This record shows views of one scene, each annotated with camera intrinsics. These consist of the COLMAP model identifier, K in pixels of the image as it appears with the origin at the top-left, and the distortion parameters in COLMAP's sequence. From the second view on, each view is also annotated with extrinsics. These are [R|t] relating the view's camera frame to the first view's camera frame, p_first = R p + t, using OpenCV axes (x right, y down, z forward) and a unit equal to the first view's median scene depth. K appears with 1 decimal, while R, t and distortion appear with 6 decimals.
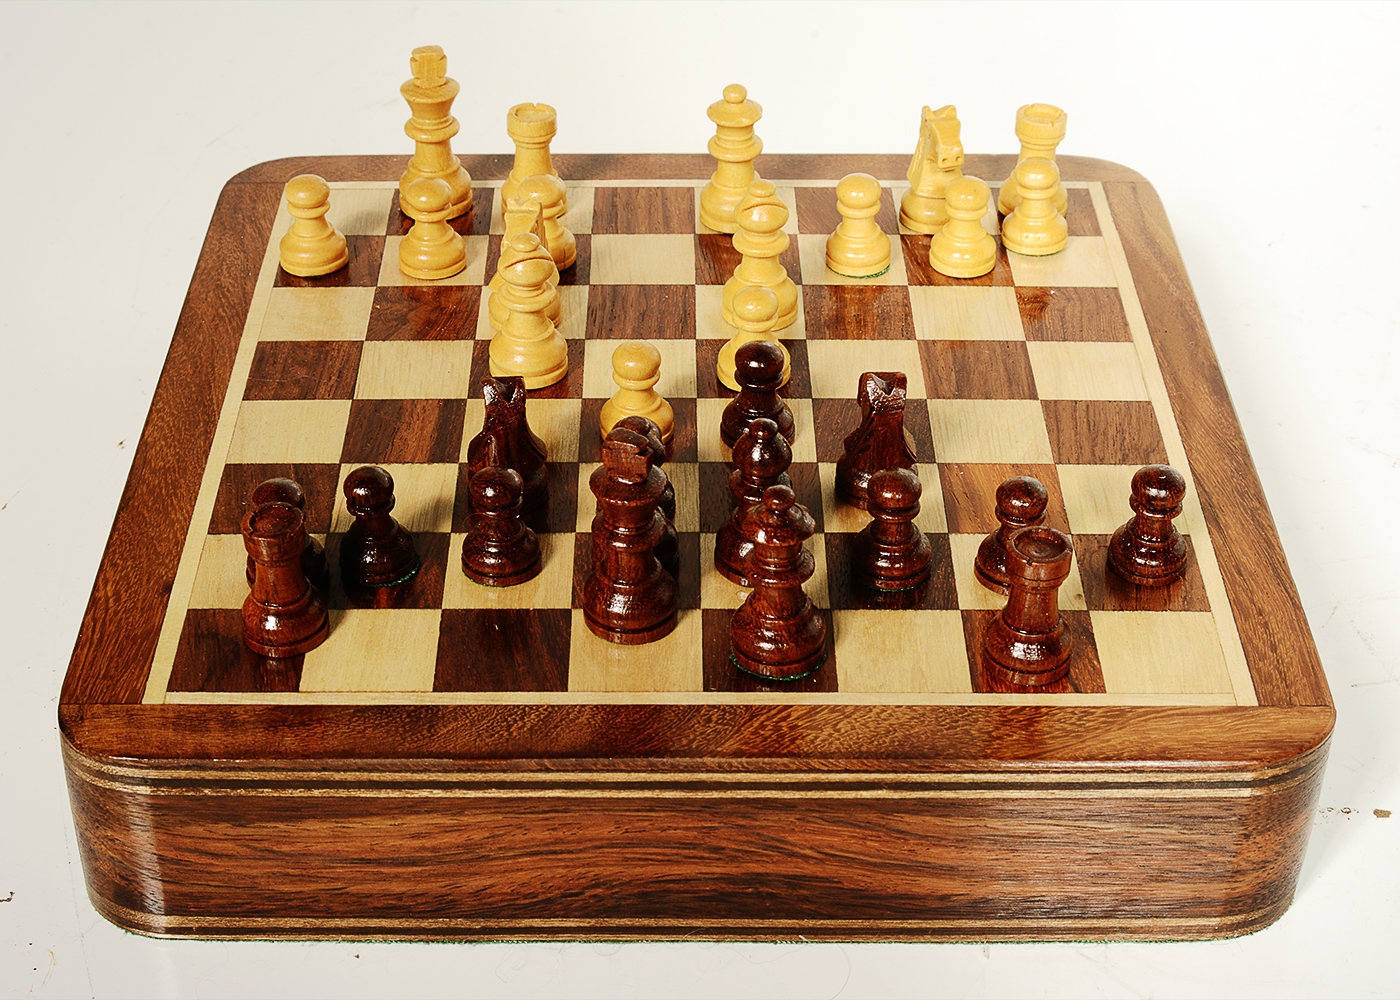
lens RADIAL K [[2468.2, 0, 734.6], [0, 2468.2, 499.8], [0, 0, 1]] dist [-0.055716, -0.151867]
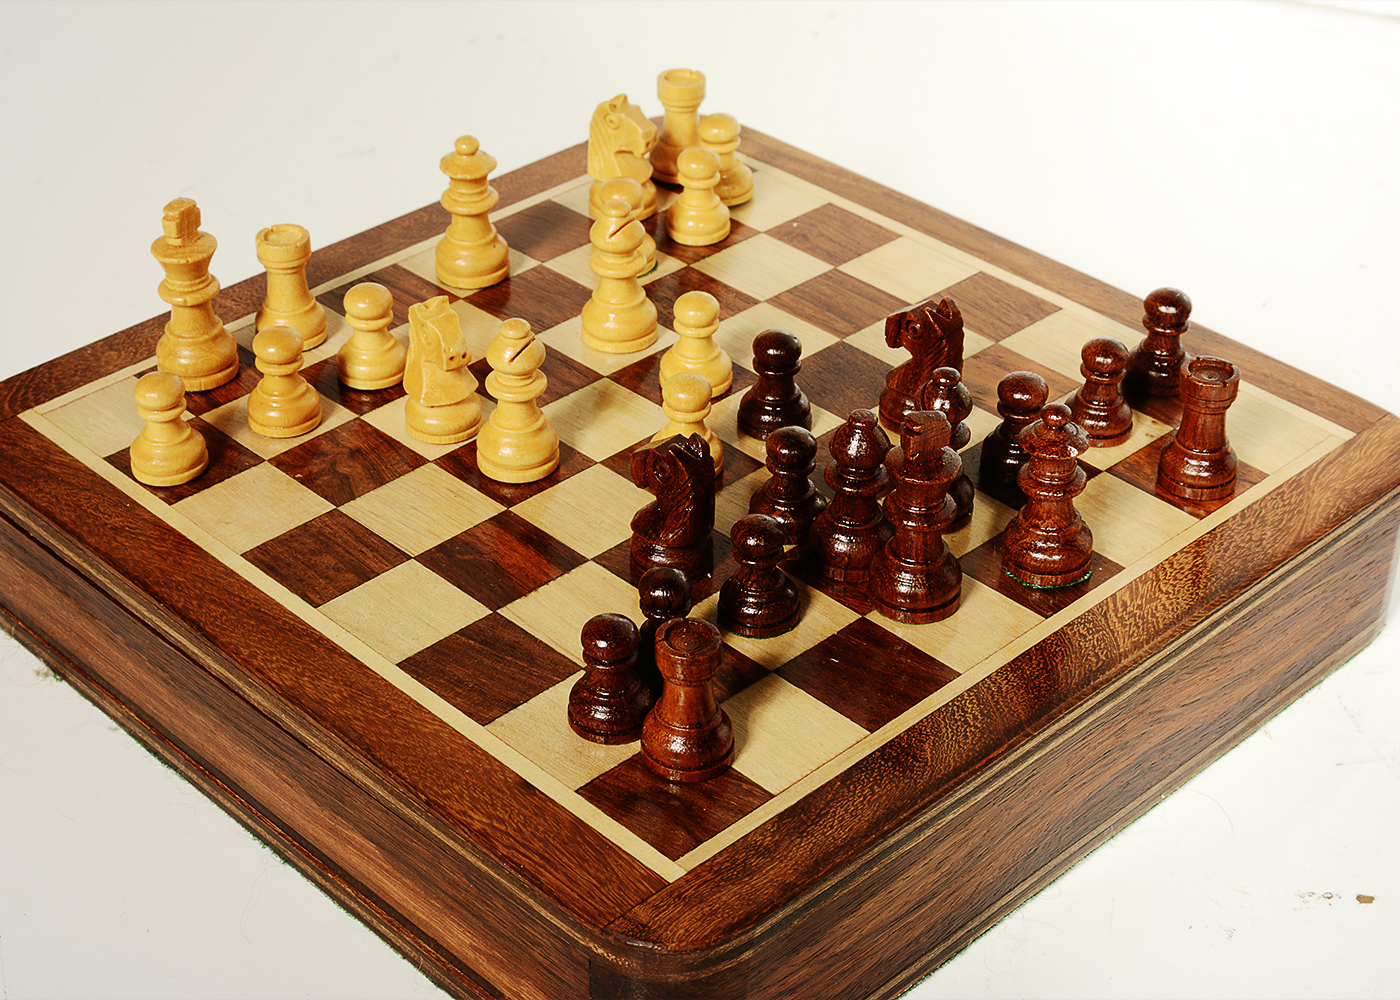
lens RADIAL K [[2468.2, 0, 734.6], [0, 2468.2, 499.8], [0, 0, 1]] dist [-0.055716, -0.151867]
pose [[0.719386, -0.386049, 0.577451, -0.585312], [0.392328, 0.911852, 0.120849, -0.123473], [-0.573204, 0.139614, 0.807431, 0.197384]]
